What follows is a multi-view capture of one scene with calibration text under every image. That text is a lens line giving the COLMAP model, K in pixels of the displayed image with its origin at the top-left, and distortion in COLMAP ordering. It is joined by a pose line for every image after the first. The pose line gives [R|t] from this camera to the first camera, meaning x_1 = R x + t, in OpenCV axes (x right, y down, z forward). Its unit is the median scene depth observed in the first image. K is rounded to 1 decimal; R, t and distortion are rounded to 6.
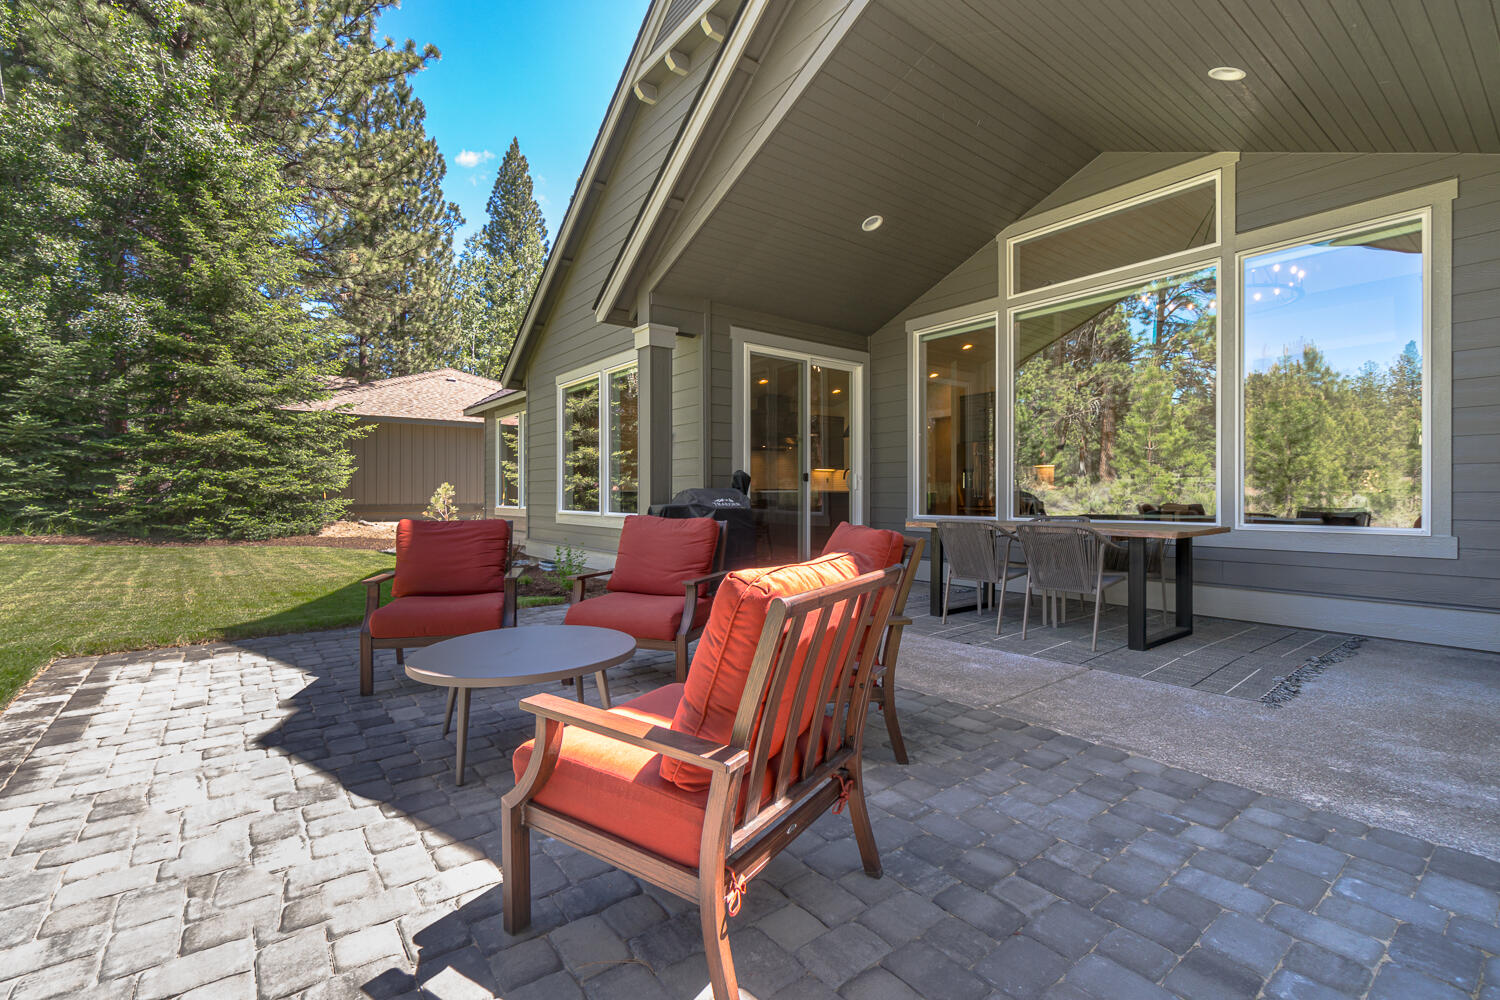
lens RADIAL K [[670.2, 0, 750.0], [0, 670.2, 500.0], [0, 0, 1]] dist [-0.001205, 0.000001]
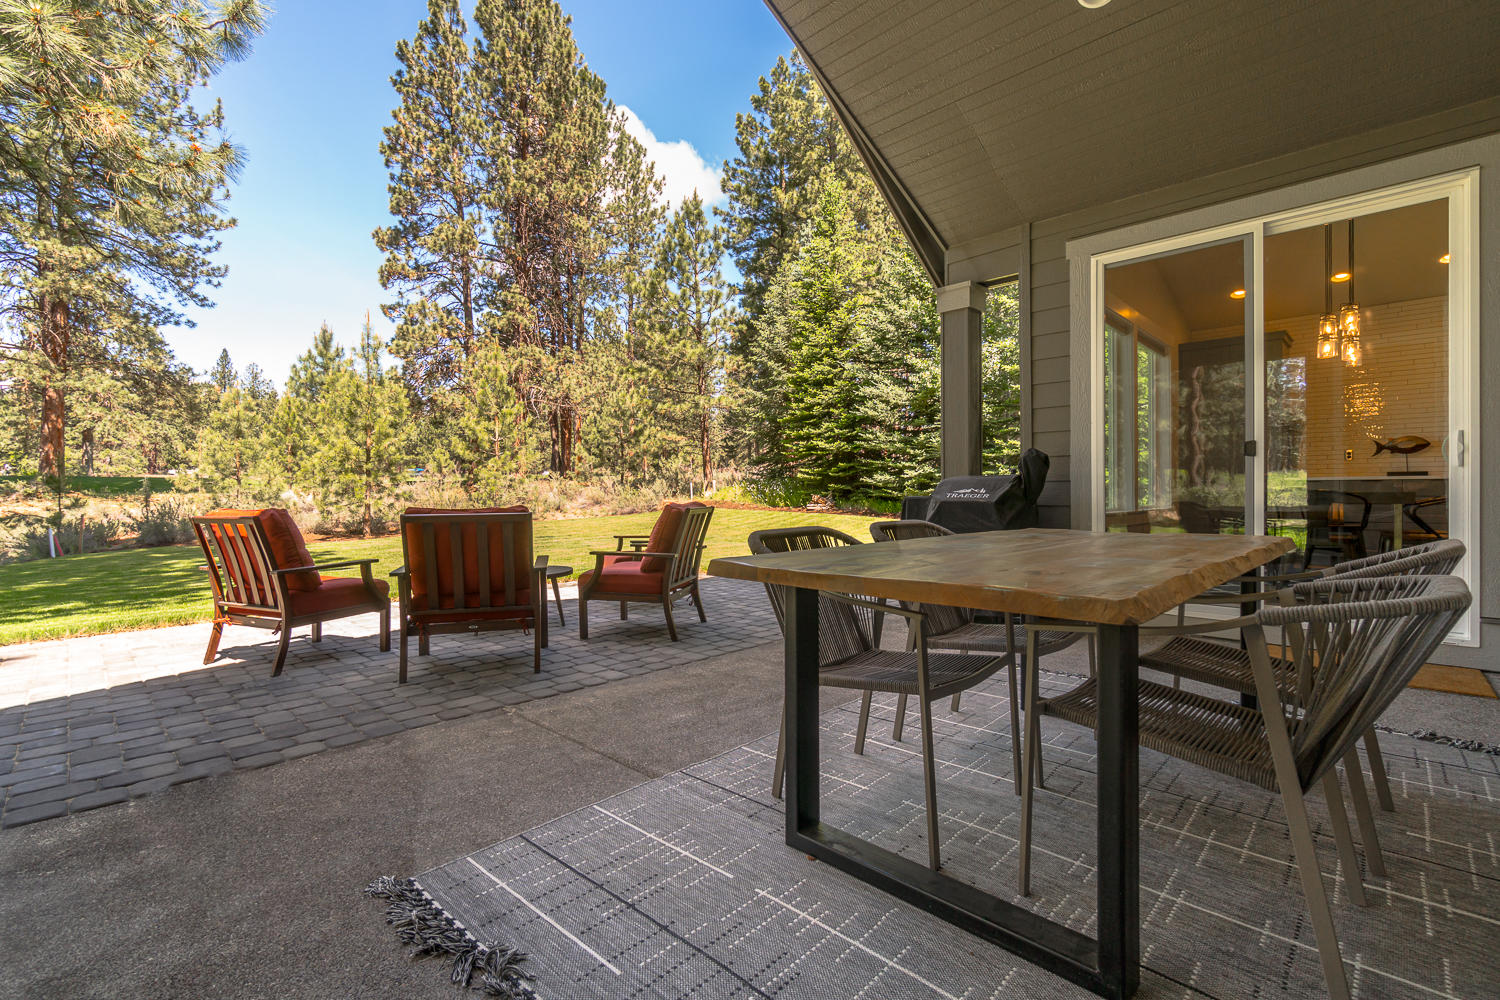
lens RADIAL K [[670.2, 0, 750.0], [0, 670.2, 500.0], [0, 0, 1]] dist [-0.001205, 0.000001]
pose [[0.124526, 0.007898, -0.992185, 1.497187], [0.001990, 0.999964, 0.008210, 0.010664], [0.992214, -0.002997, 0.124506, 1.381588]]
